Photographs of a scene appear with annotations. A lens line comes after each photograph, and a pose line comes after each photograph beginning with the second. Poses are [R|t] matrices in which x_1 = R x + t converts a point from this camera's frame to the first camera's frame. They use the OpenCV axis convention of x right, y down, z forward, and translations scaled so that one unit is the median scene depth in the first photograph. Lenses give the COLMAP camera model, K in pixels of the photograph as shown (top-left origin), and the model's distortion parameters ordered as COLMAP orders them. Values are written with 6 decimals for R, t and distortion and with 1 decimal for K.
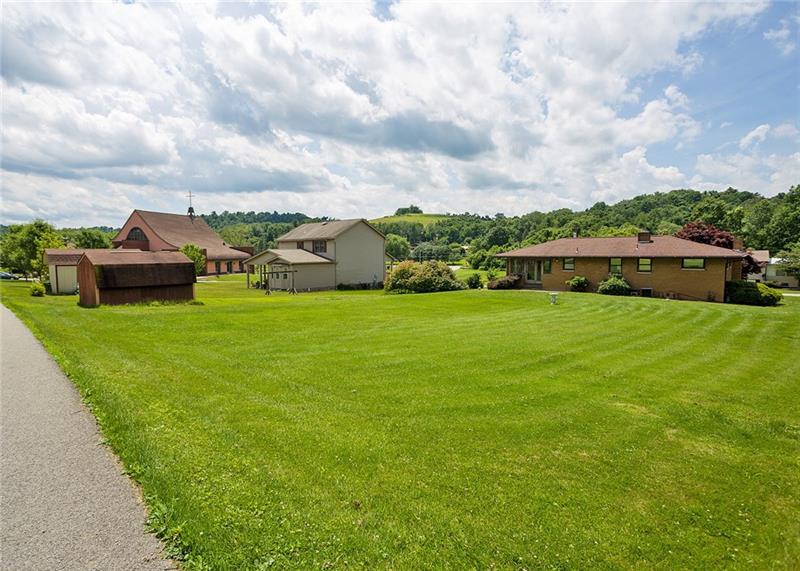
lens RADIAL K [[462.8, 0, 400.0], [0, 462.8, 285.5], [0, 0, 1]] dist [-0.003897, -0.000122]
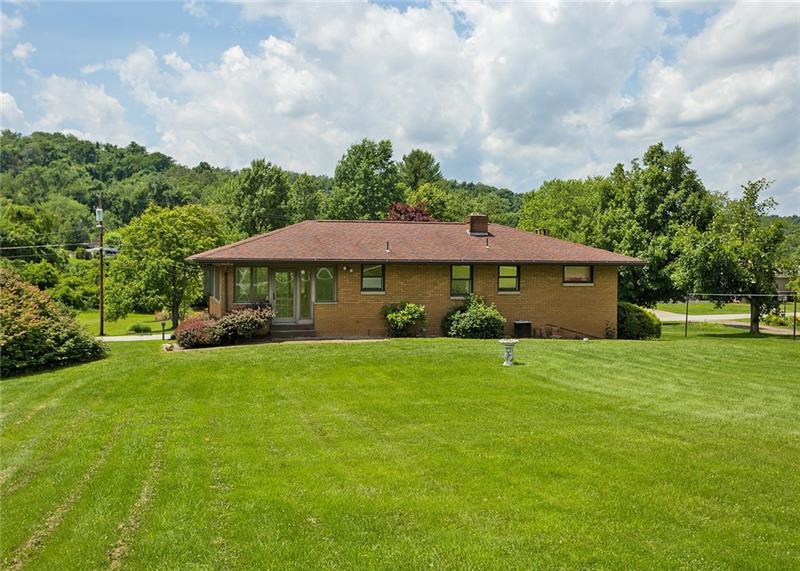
lens RADIAL K [[947.4, 0, 400.0], [0, 947.4, 285.5], [0, 0, 1]] dist [0.003193, 0.000314]
pose [[0.470115, -0.013922, 0.882495, -0.458108], [0.052008, 0.998575, -0.011952, -0.027690], [-0.881071, 0.051516, 0.470170, 0.576910]]
